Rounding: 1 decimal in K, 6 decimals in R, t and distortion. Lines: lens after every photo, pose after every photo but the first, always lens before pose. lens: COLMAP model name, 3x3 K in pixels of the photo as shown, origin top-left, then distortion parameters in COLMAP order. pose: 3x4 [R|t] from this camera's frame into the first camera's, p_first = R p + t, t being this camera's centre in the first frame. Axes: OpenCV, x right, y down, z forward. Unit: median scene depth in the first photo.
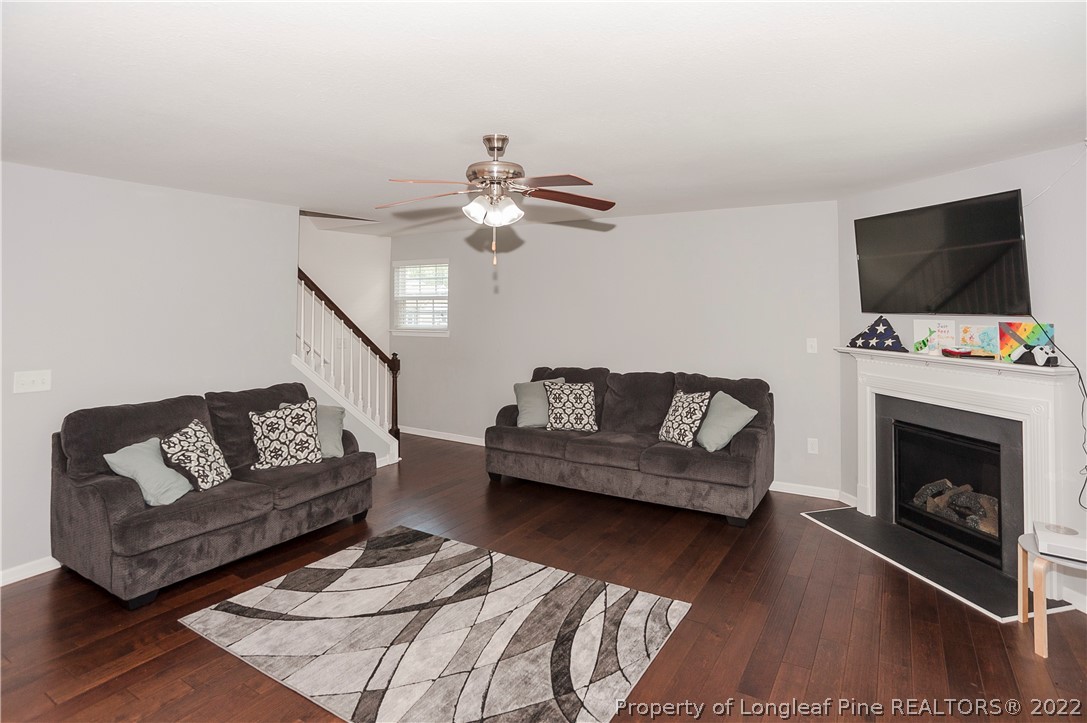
lens RADIAL K [[595.1, 0, 545.1], [0, 595.1, 287.3], [0, 0, 1]] dist [-0.003858, 0.001685]
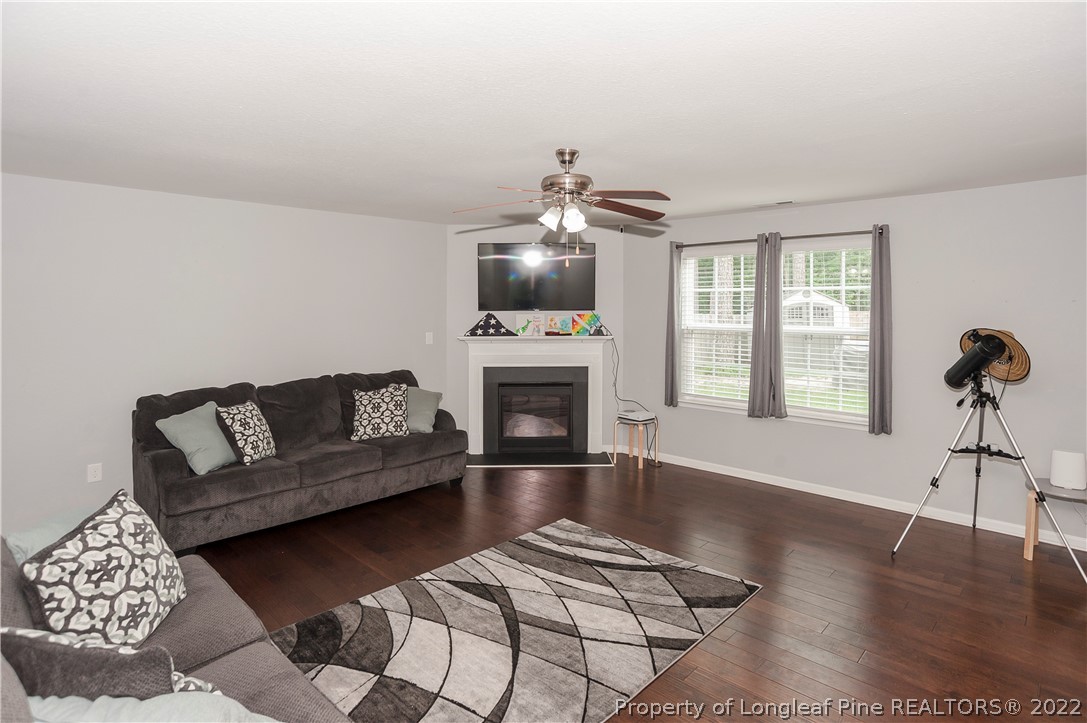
lens RADIAL K [[580.1, 0, 549.8], [0, 580.1, 333.5], [0, 0, 1]] dist [-0.001764, 0.000237]
pose [[0.232845, -0.052676, 0.971086, -0.925380], [-0.024399, 0.997901, 0.059981, 0.012554], [-0.972208, -0.037659, 0.231071, 0.637091]]
